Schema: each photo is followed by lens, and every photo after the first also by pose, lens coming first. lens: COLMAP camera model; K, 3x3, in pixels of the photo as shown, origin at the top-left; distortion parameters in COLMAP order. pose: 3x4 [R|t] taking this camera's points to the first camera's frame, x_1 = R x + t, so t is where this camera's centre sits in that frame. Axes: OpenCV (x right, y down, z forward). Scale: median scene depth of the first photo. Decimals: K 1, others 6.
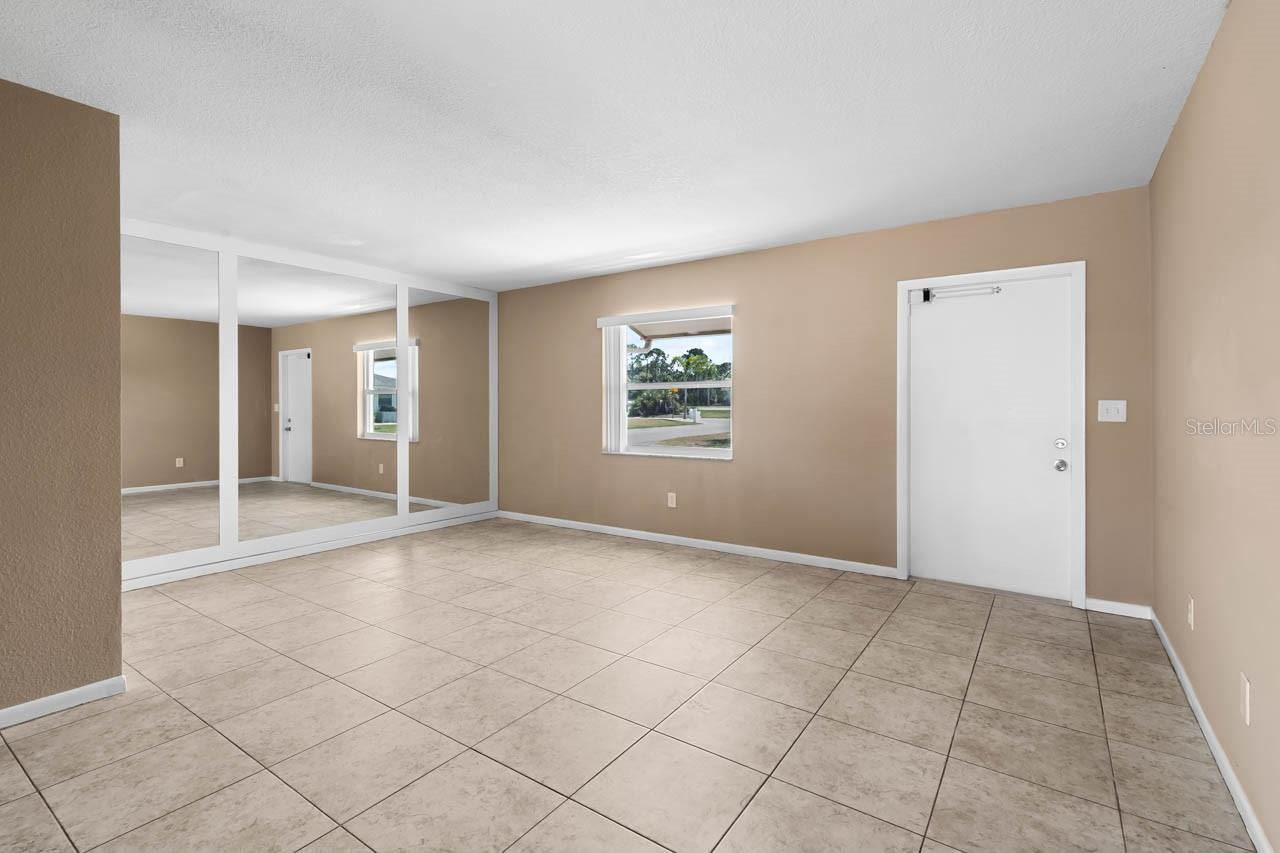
lens RADIAL K [[605.5, 0, 635.7], [0, 605.5, 408.1], [0, 0, 1]] dist [-0.000263, -0.001047]
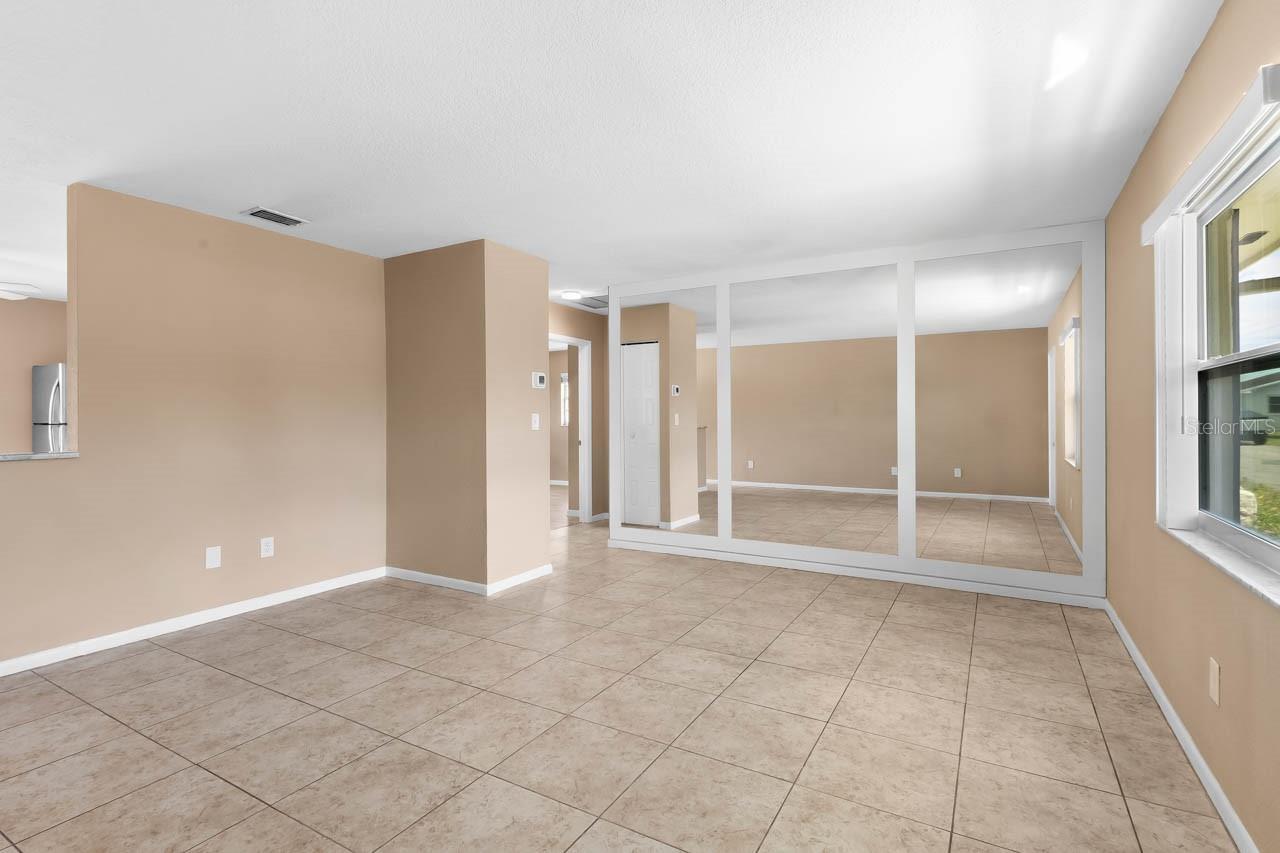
lens RADIAL K [[605.5, 0, 635.7], [0, 605.5, 408.1], [0, 0, 1]] dist [-0.000263, -0.001047]
pose [[0.074235, -0.016365, -0.997106, 0.557593], [-0.003313, 0.999856, -0.016657, -0.002505], [0.997235, 0.004540, 0.074170, 0.892156]]
